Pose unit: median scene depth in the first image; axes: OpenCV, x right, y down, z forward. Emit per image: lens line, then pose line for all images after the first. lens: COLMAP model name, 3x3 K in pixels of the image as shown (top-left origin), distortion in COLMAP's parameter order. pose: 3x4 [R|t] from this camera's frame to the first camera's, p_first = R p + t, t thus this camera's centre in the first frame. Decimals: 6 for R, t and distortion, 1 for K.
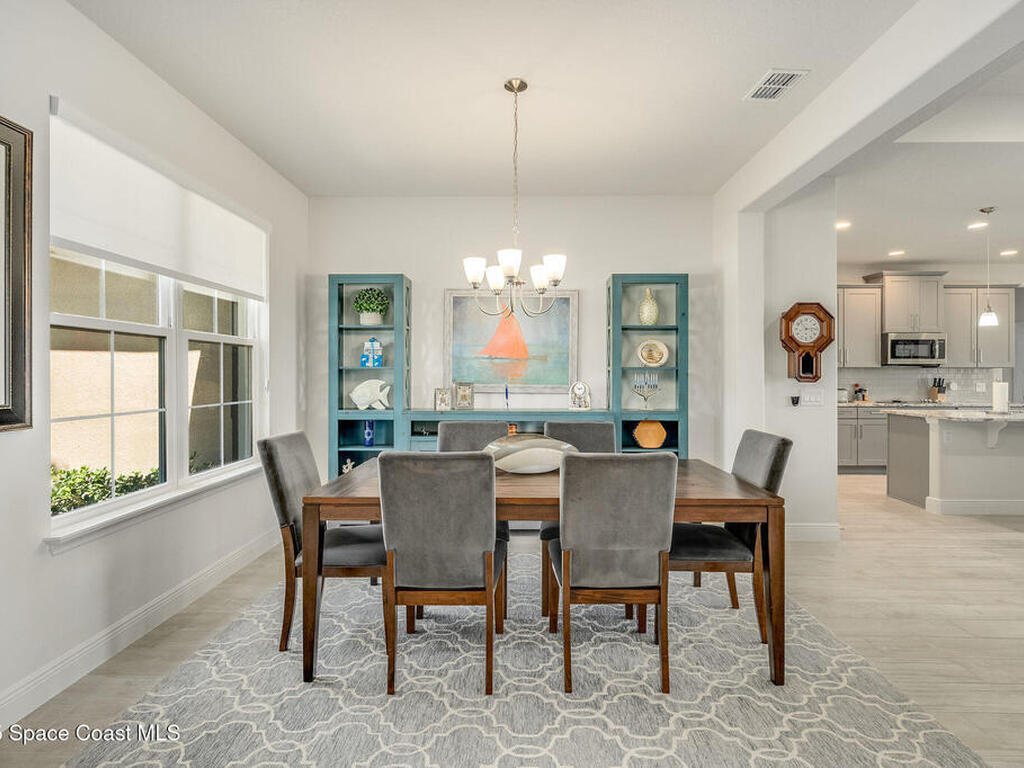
lens RADIAL K [[539.2, 0, 516.2], [0, 539.2, 375.9], [0, 0, 1]] dist [-0.000799, 0.000432]
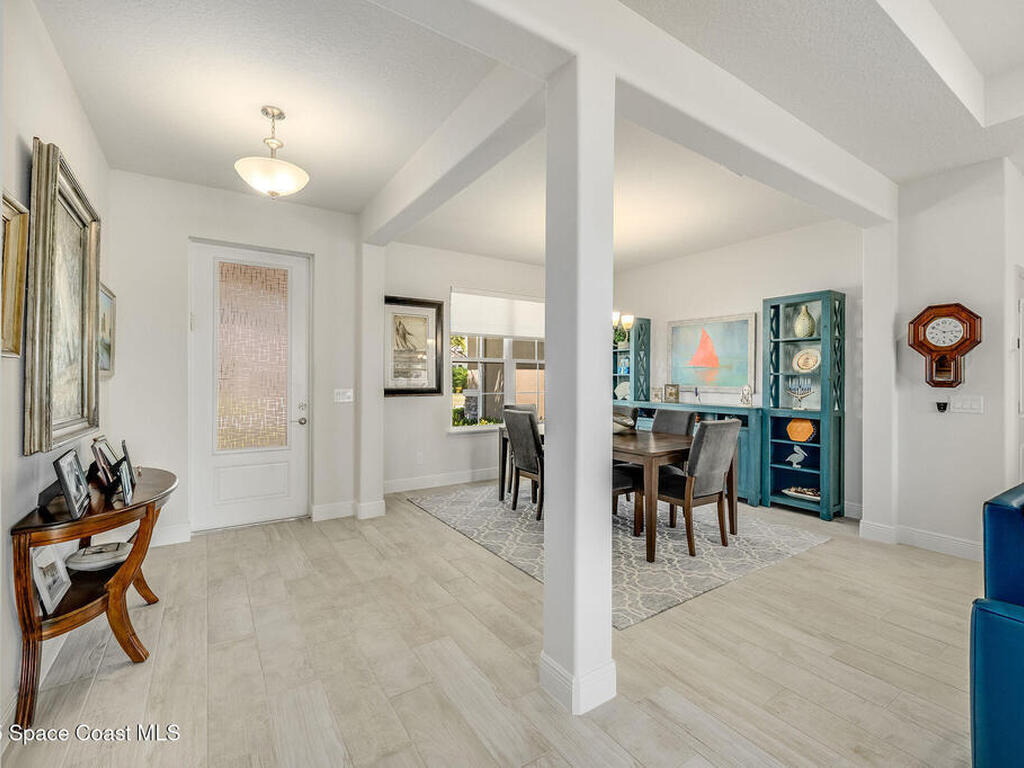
lens RADIAL K [[458.6, 0, 515.8], [0, 458.6, 383.2], [0, 0, 1]] dist [-0.000146, -0.000225]
pose [[0.571630, 0.009335, -0.820459, 0.707035], [-0.004321, 0.999956, 0.008367, 0.000531], [0.820500, -0.001237, 0.571645, -0.082749]]
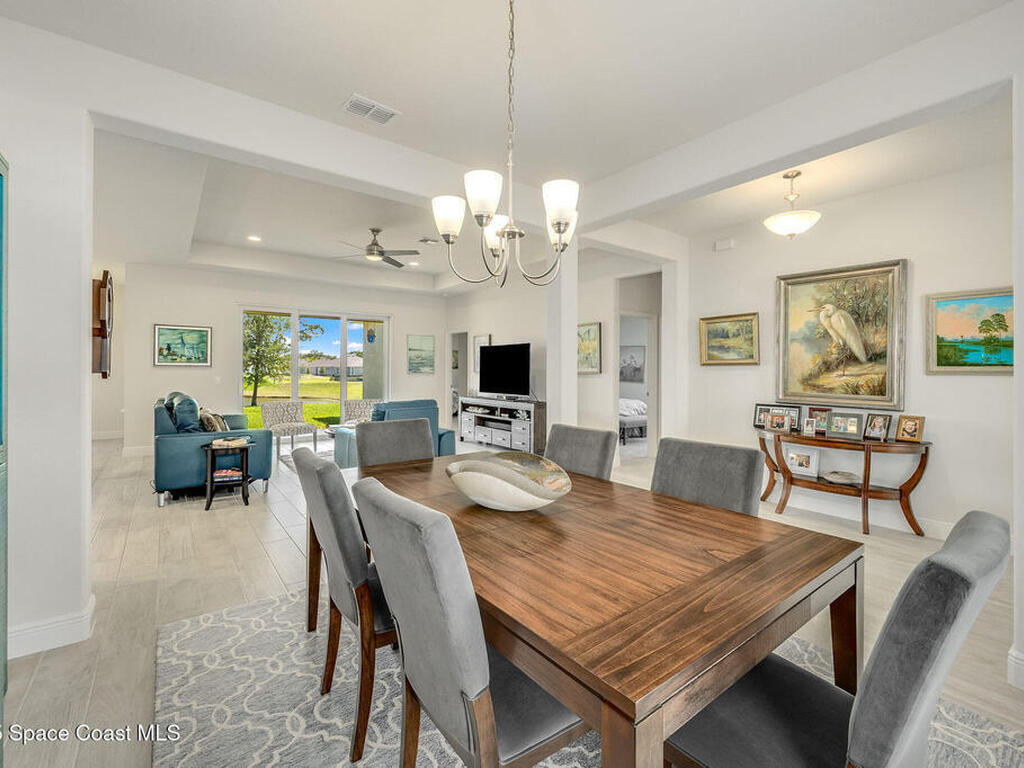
lens RADIAL K [[460.6, 0, 519.6], [0, 460.6, 370.9], [0, 0, 1]] dist [-0.001731, -0.000360]
pose [[-0.623588, -0.004430, 0.781740, -0.293960], [-0.002479, 0.999990, 0.003690, -0.003714], [-0.781749, 0.000364, -0.623593, 0.866990]]
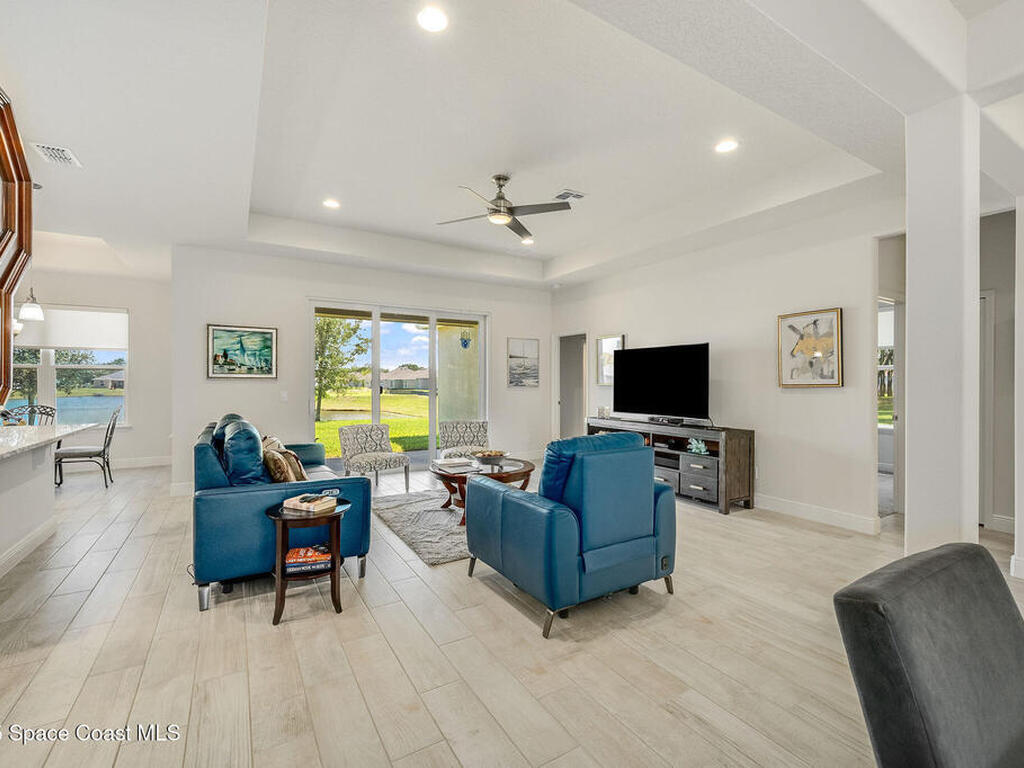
lens RADIAL K [[464.6, 0, 515.9], [0, 464.6, 387.7], [0, 0, 1]] dist [-0.000456, -0.000485]
pose [[-0.534204, -0.010336, 0.845292, 0.224117], [0.000965, 0.999917, 0.012837, -0.001765], [-0.845355, 0.007673, -0.534150, 0.831424]]
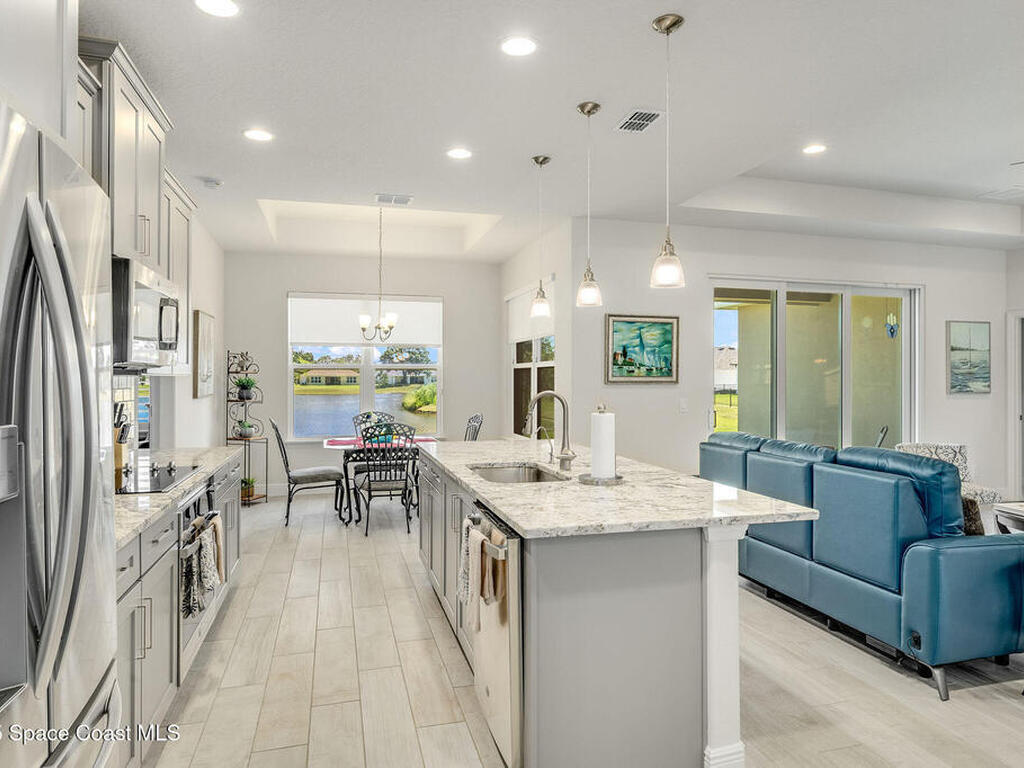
lens RADIAL K [[640.7, 0, 514.5], [0, 640.7, 378.9], [0, 0, 1]] dist [-0.002326, -0.000486]
pose [[-0.286415, -0.001903, 0.958104, 0.460194], [-0.000377, 0.999998, 0.001873, -0.021273], [-0.958106, 0.000175, -0.286415, 1.420365]]
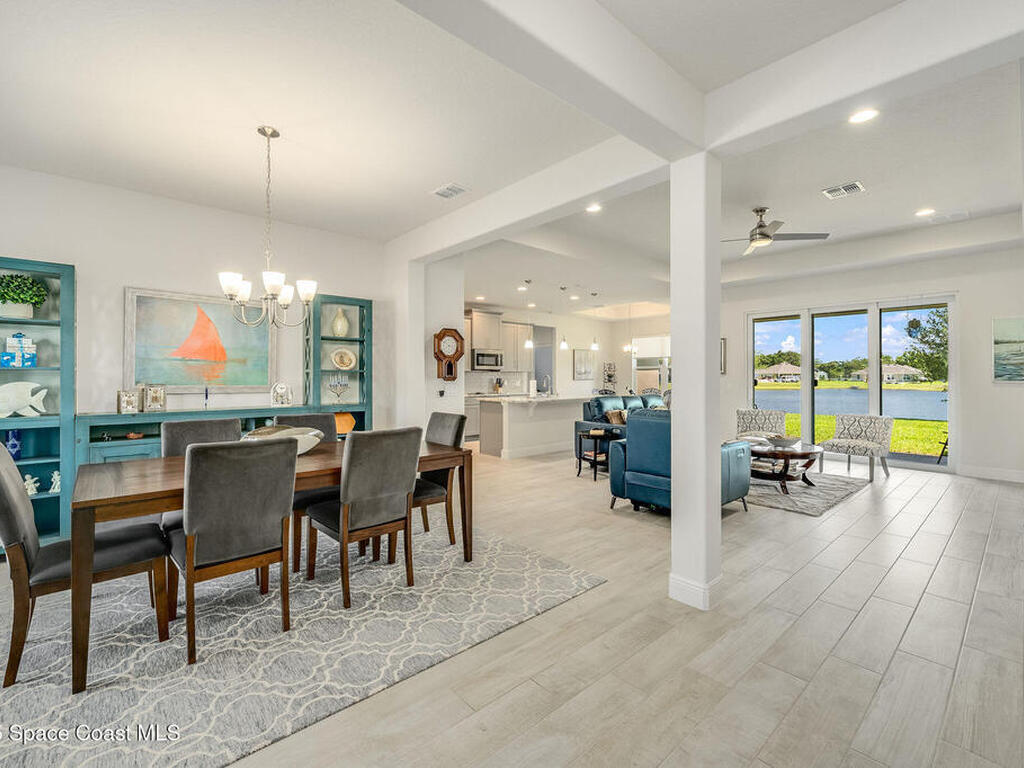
lens RADIAL K [[461.2, 0, 516.3], [0, 461.2, 374.7], [0, 0, 1]] dist [0.000815, -0.000221]
pose [[0.733556, 0.001400, 0.679628, -0.187967], [0.002106, 0.999988, -0.004333, 0.000232], [-0.679626, 0.004610, 0.733544, -0.074372]]
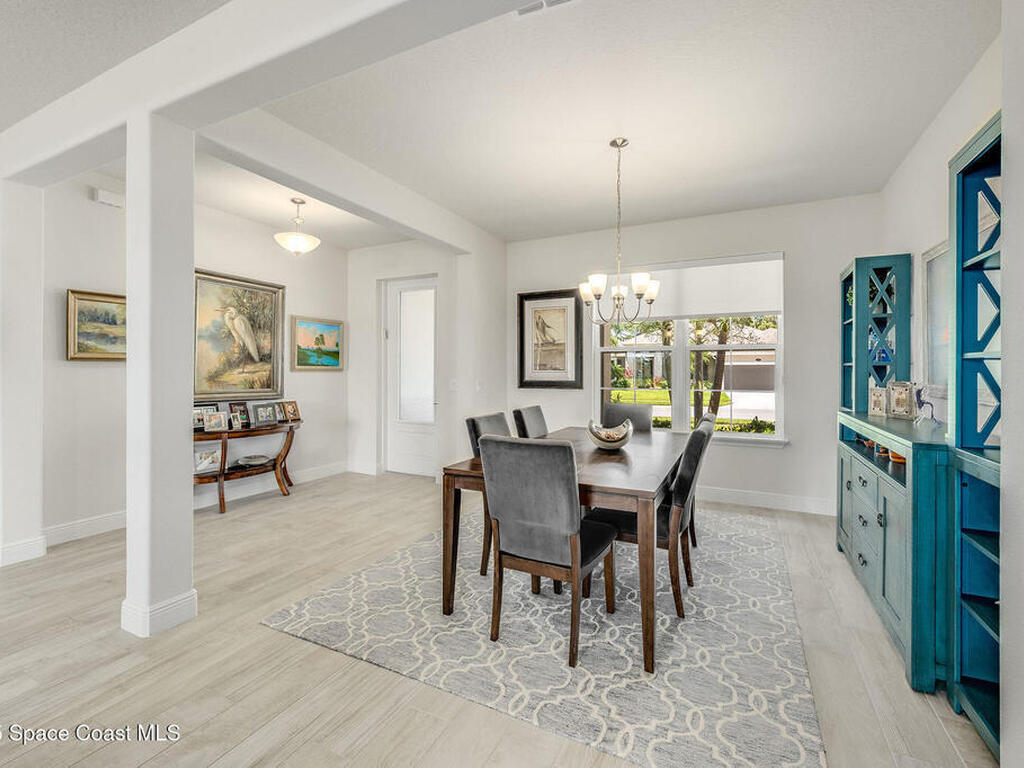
lens RADIAL K [[460.6, 0, 519.6], [0, 460.6, 370.9], [0, 0, 1]] dist [-0.001731, -0.000360]
pose [[-0.422411, -0.002473, -0.906401, 0.695641], [-0.005167, 0.999987, -0.000320, 0.000283], [0.906389, 0.004548, -0.422419, 0.801507]]
